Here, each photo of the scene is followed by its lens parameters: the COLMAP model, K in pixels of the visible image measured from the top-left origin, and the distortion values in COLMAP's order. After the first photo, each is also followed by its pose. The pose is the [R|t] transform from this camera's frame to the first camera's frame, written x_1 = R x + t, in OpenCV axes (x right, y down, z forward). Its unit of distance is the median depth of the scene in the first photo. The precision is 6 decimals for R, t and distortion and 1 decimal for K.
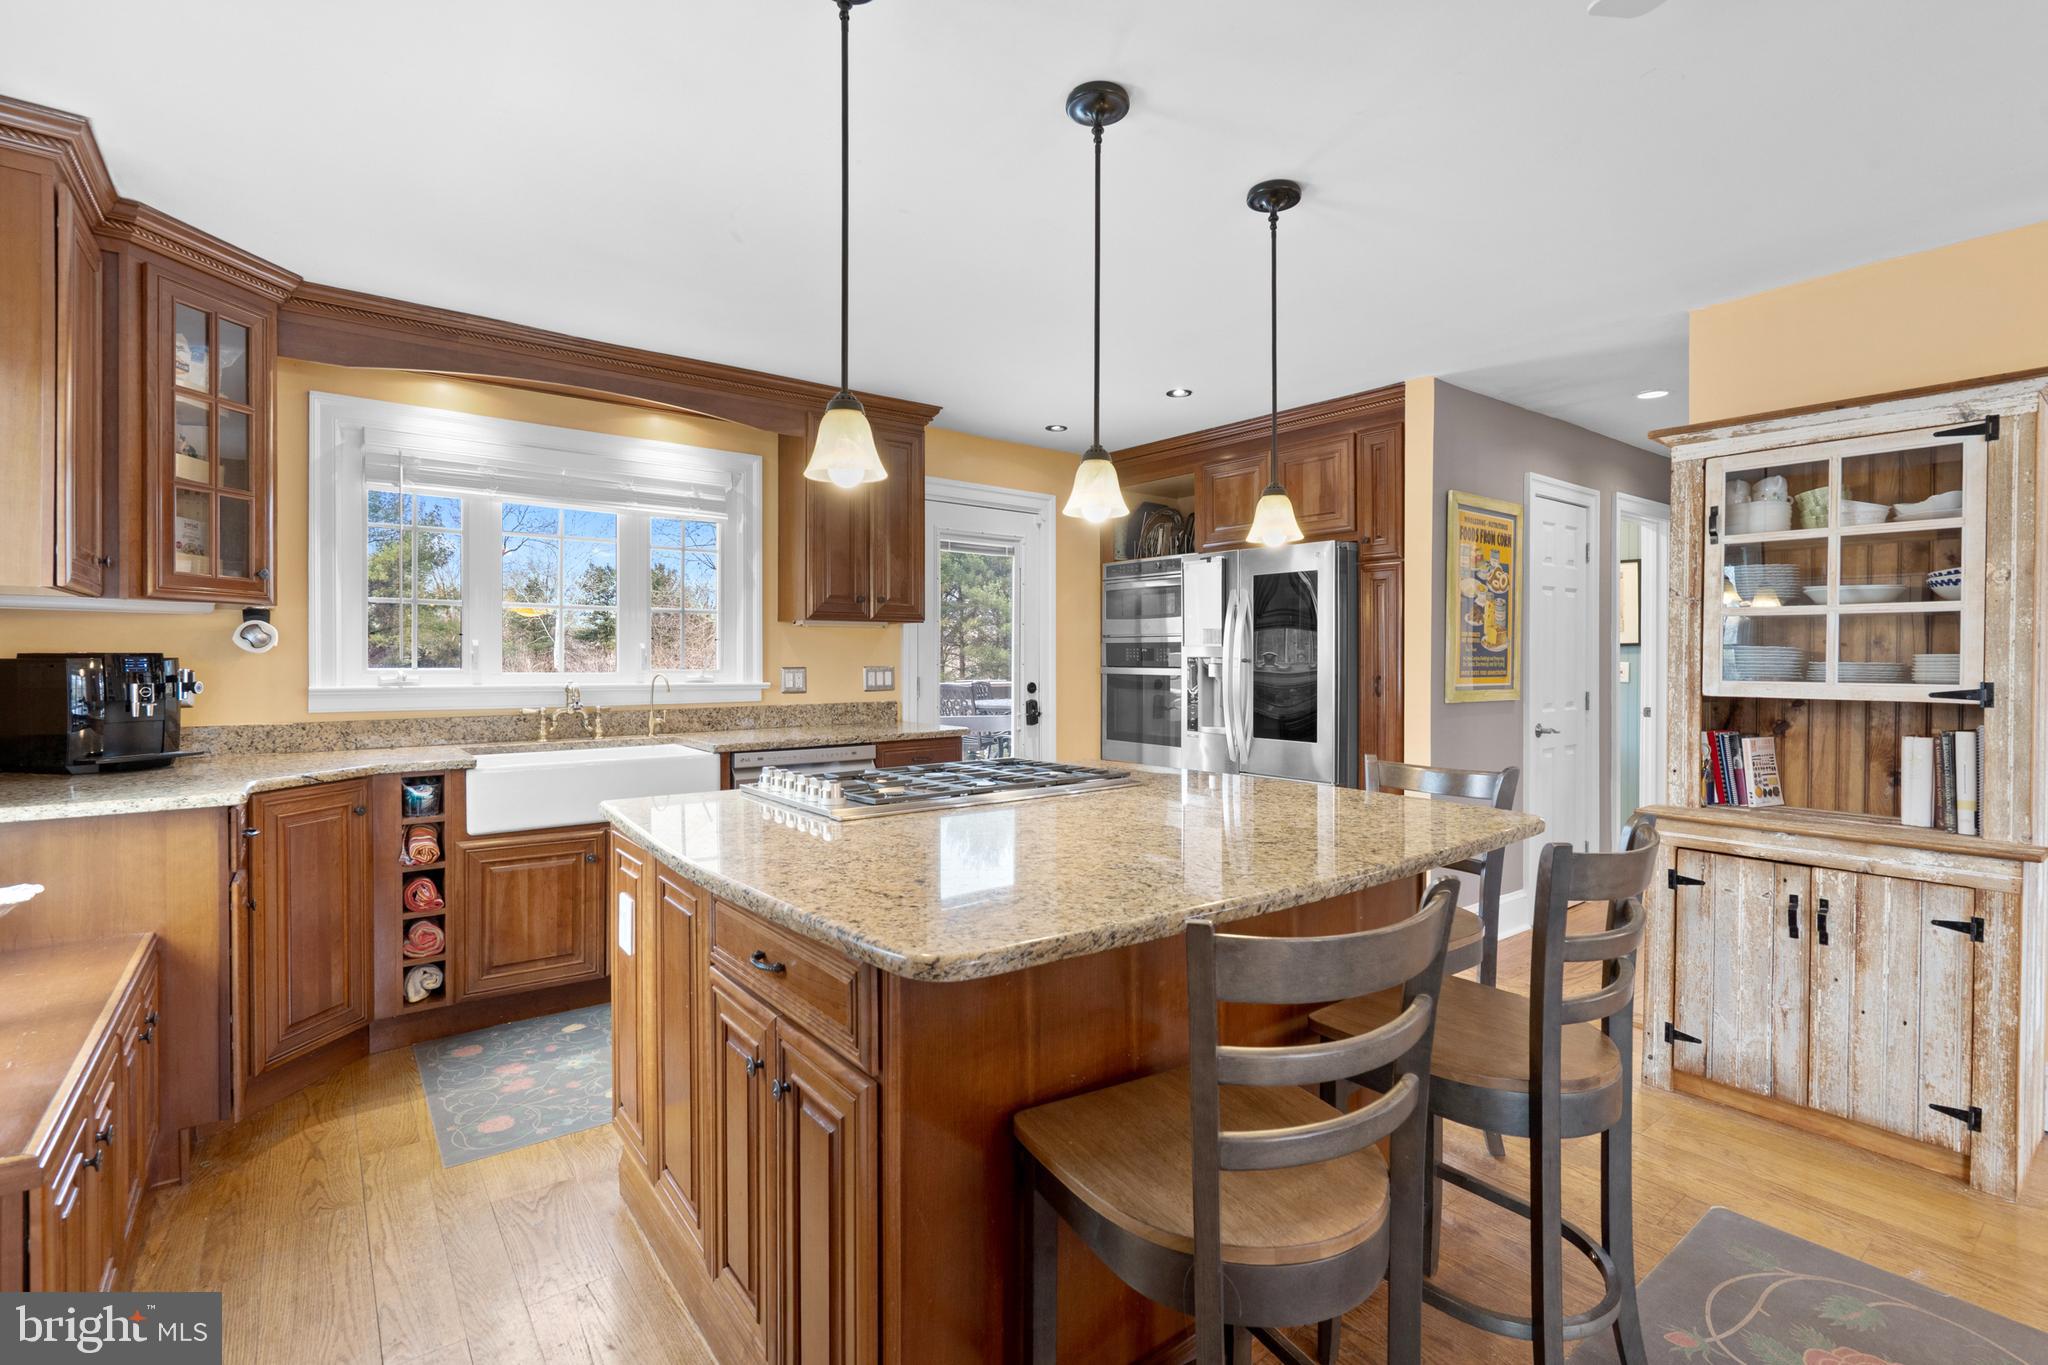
lens RADIAL K [[940.7, 0, 1022.1], [0, 940.7, 660.0], [0, 0, 1]] dist [-0.001047, 0.000089]
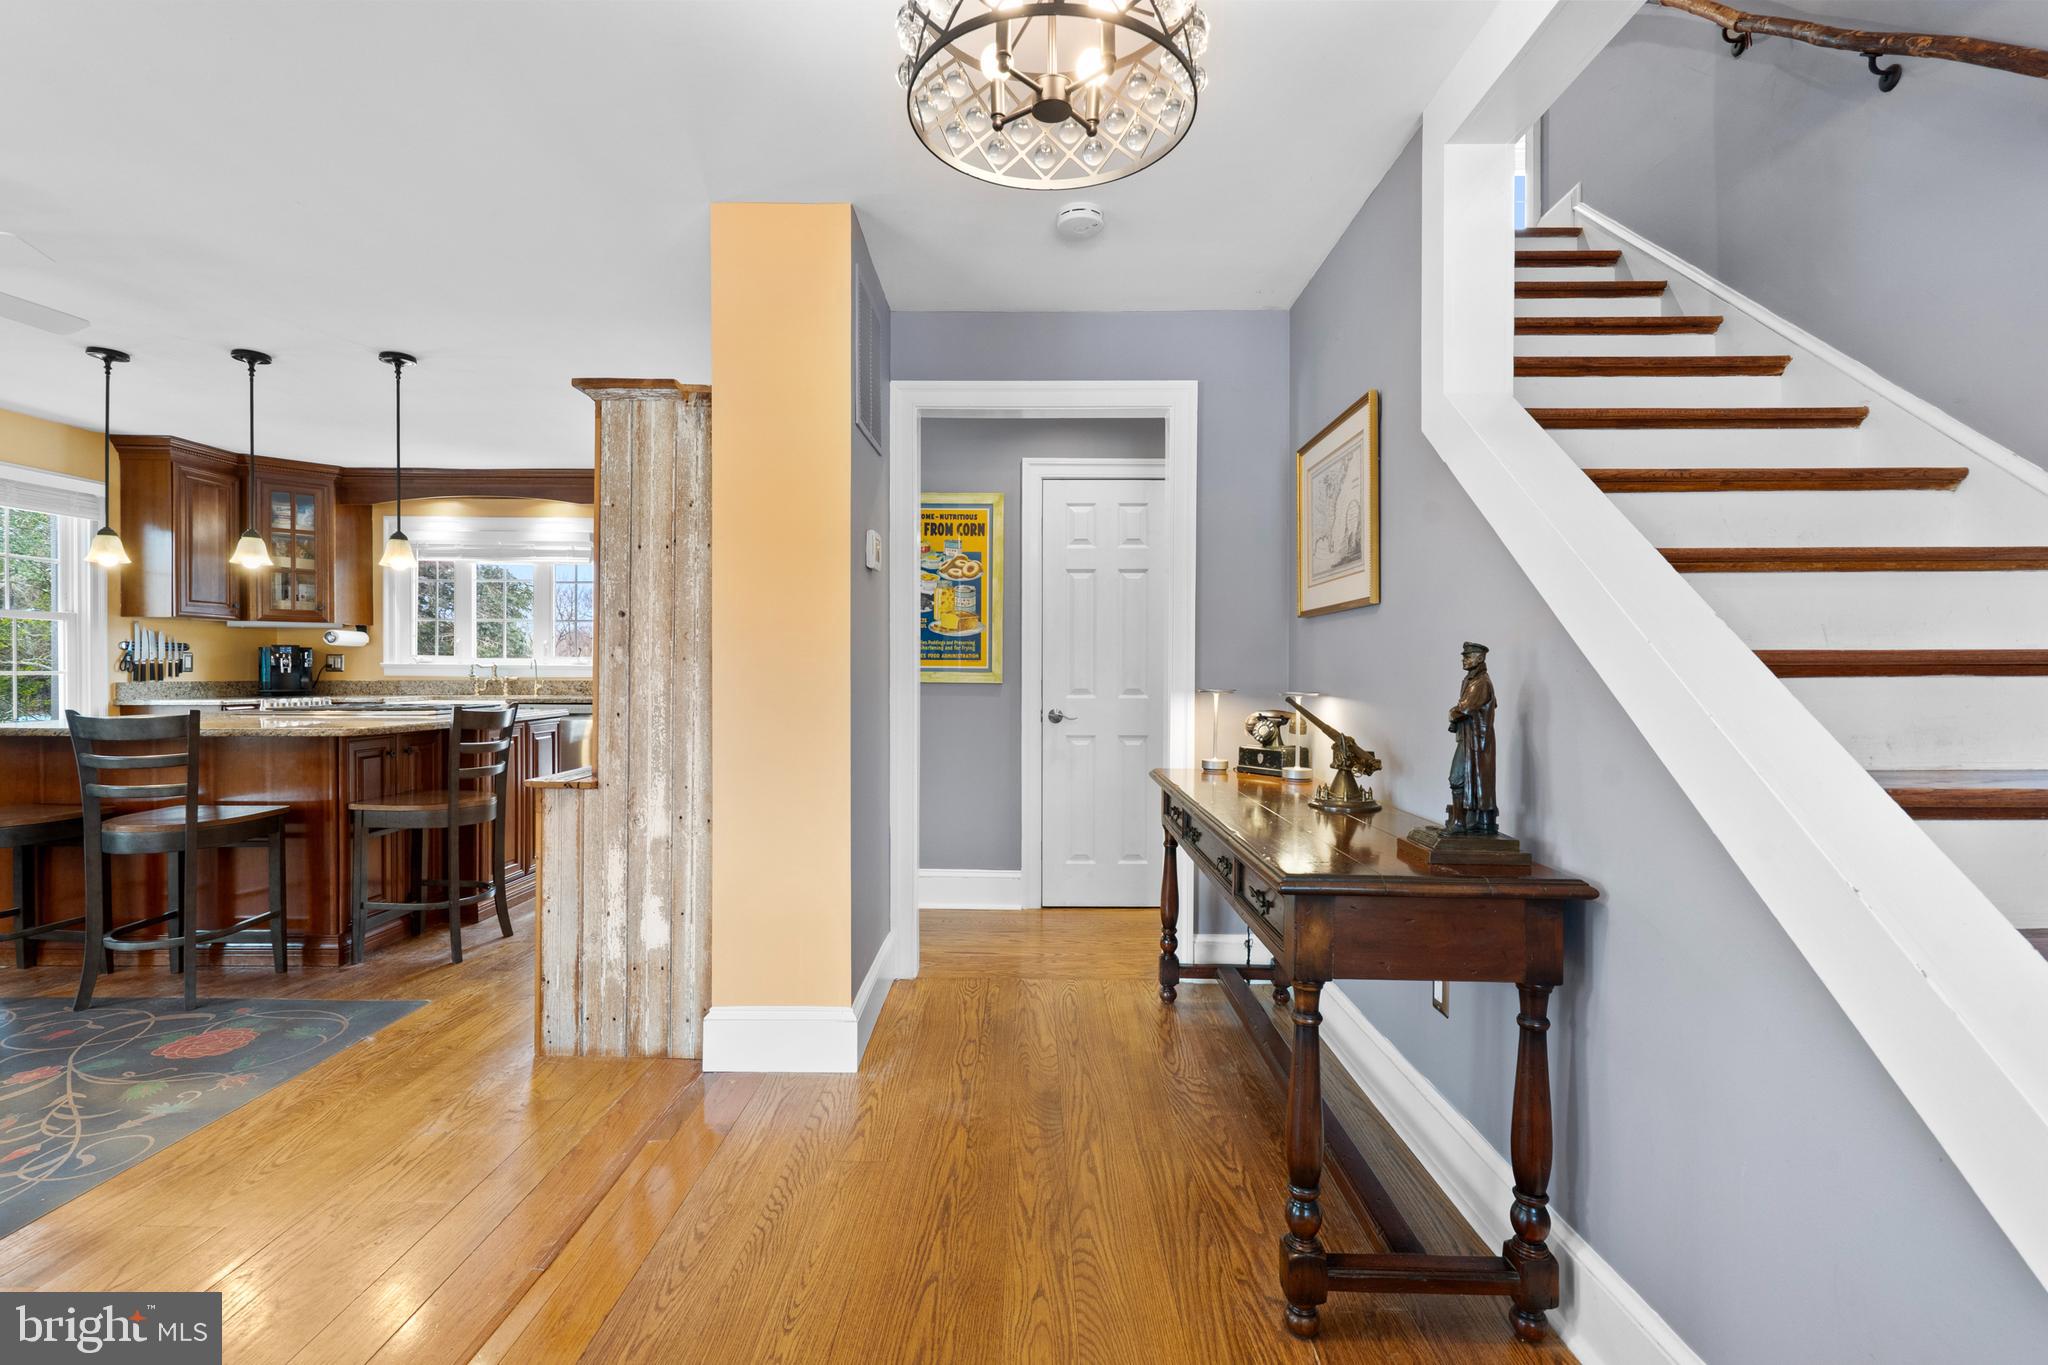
lens RADIAL K [[927.4, 0, 1022.6], [0, 927.4, 680.4], [0, 0, 1]] dist [-0.010806, 0.006183]
pose [[0.785630, 0.010295, -0.618611, 1.427174], [-0.005092, 0.999935, 0.010175, 0.035680], [0.618675, -0.004844, 0.785632, 0.264324]]
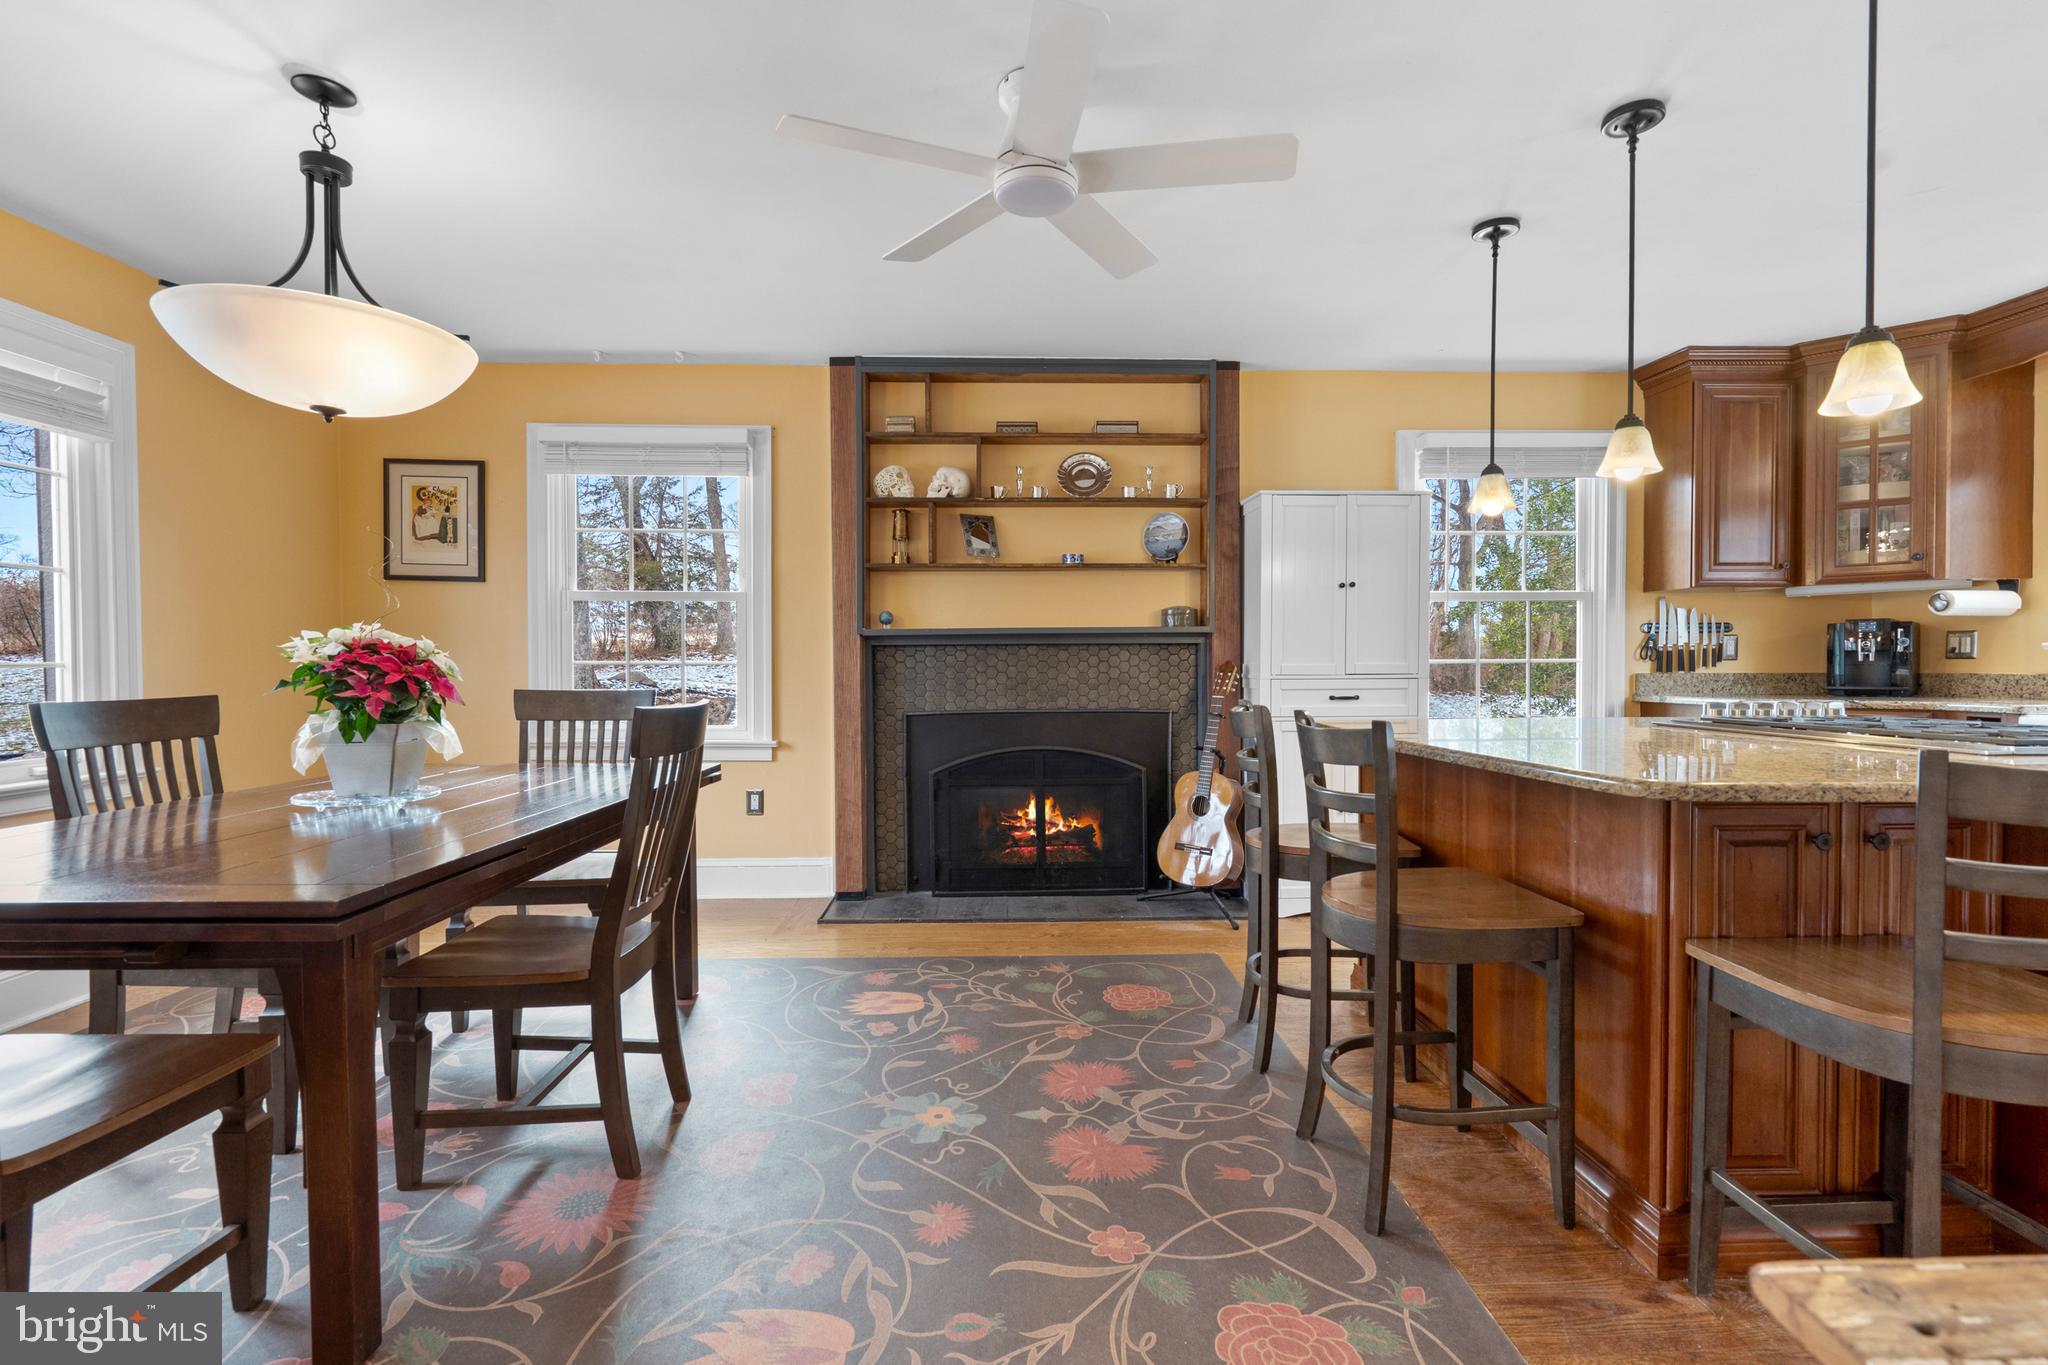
lens RADIAL K [[927.4, 0, 1022.6], [0, 927.4, 680.4], [0, 0, 1]] dist [-0.010806, 0.006183]
pose [[-0.586177, 0.017512, -0.809994, 0.809018], [0.002667, 0.999803, 0.019686, 0.044672], [0.810179, 0.009379, -0.586108, 0.592573]]
